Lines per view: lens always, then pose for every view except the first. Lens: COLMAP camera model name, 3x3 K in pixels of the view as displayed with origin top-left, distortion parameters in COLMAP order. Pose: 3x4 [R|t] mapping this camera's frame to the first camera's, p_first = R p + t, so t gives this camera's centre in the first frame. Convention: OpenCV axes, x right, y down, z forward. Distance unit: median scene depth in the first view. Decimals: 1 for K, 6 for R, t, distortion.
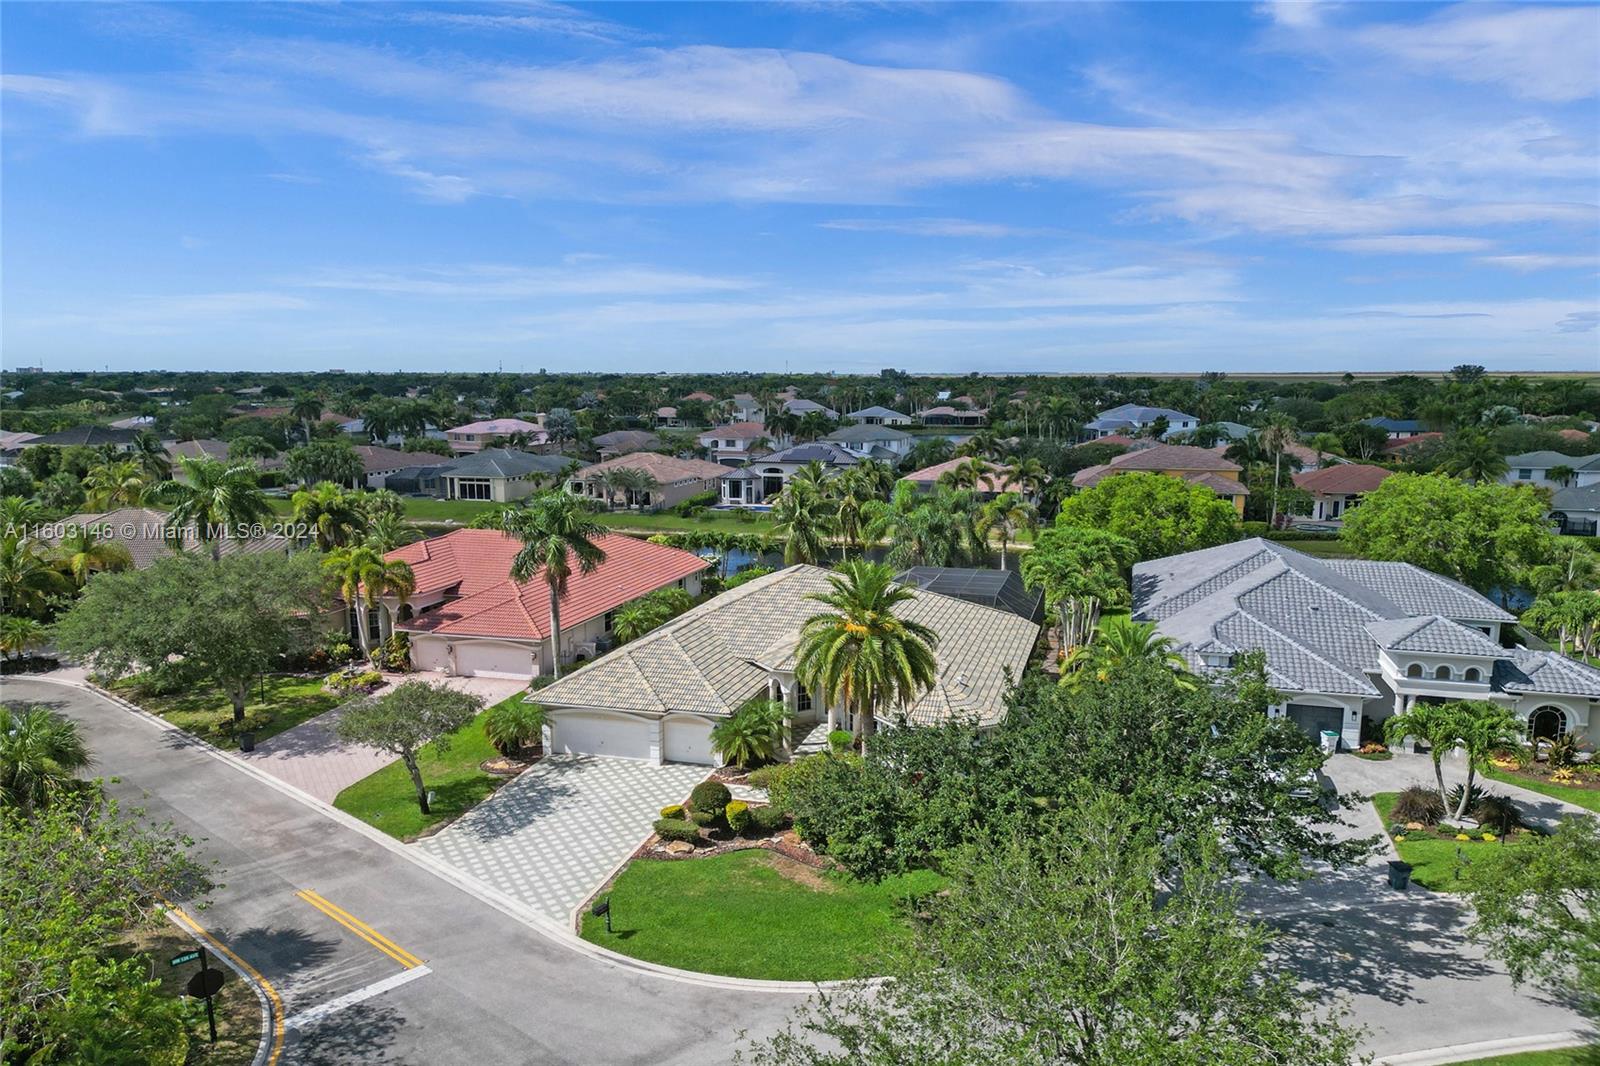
lens RADIAL K [[1098.7, 0, 800.0], [0, 1098.7, 533.0], [0, 0, 1]] dist [0.051844, -0.059184]
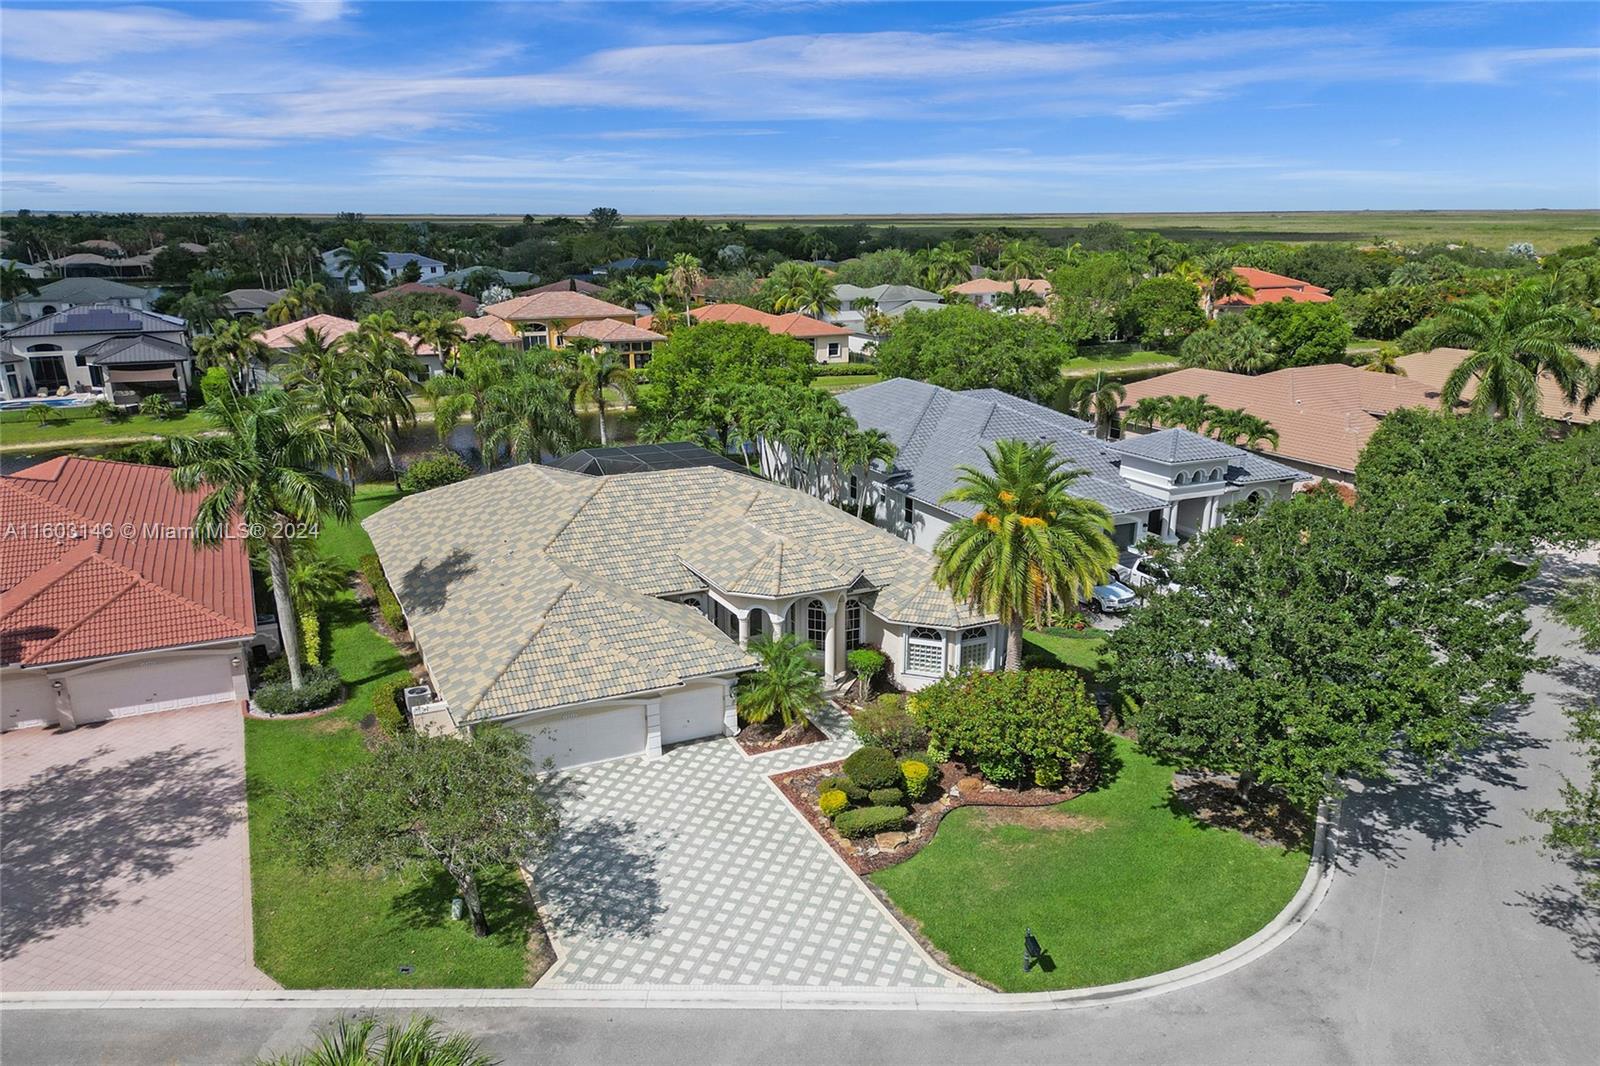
lens RADIAL K [[1135.3, 0, 762.1], [0, 1135.3, 560.1], [0, 0, 1]] dist [0.058272, -0.057099]
pose [[0.759165, -0.188696, 0.622947, -0.435483], [0.093569, 0.978754, 0.182443, -0.040834], [-0.644138, -0.080216, 0.760692, 0.322288]]
